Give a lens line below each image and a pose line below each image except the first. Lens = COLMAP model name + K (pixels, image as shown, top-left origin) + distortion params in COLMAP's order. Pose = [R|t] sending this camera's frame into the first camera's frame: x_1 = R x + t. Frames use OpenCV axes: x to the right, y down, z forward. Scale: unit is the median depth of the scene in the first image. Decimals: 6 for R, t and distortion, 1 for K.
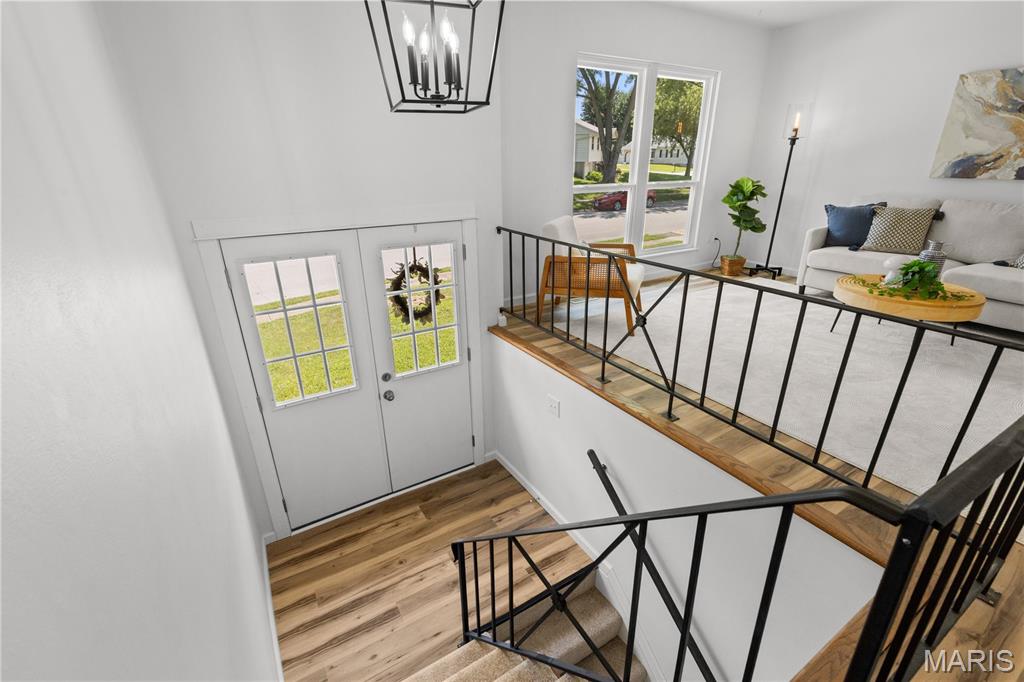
lens RADIAL K [[462.4, 0, 511.8], [0, 462.4, 338.0], [0, 0, 1]] dist [0.002176, 0.000995]
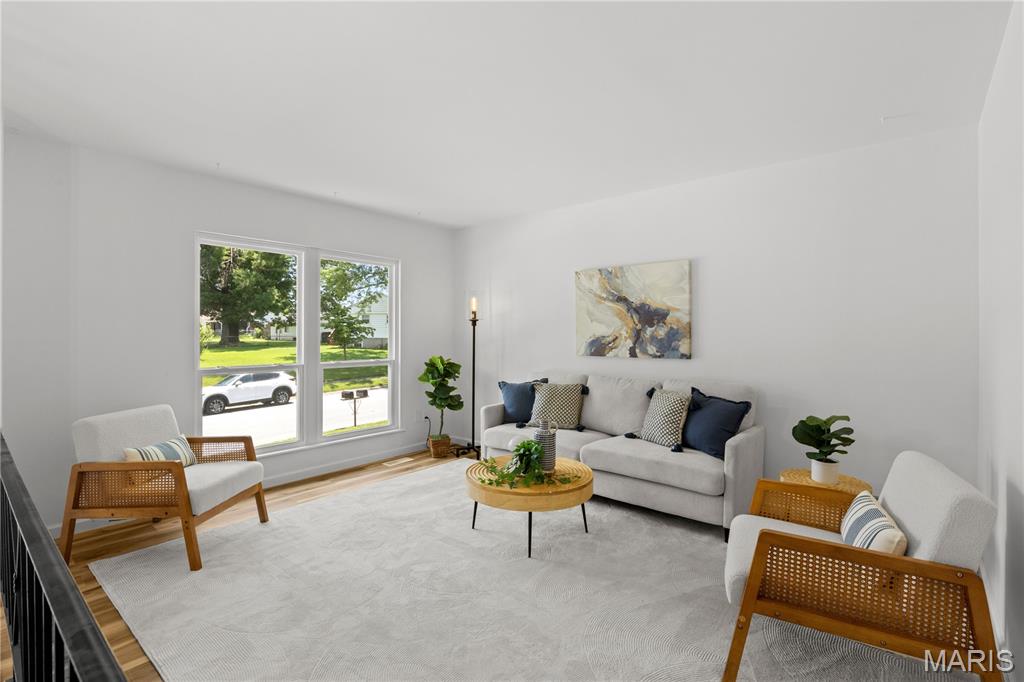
lens RADIAL K [[462.4, 0, 511.8], [0, 462.4, 338.0], [0, 0, 1]] dist [0.002176, 0.000995]
pose [[0.953408, 0.000030, 0.301685, 0.417391], [0.107056, 0.934885, -0.338420, -0.036738], [-0.282051, 0.354950, 0.891324, 0.071797]]
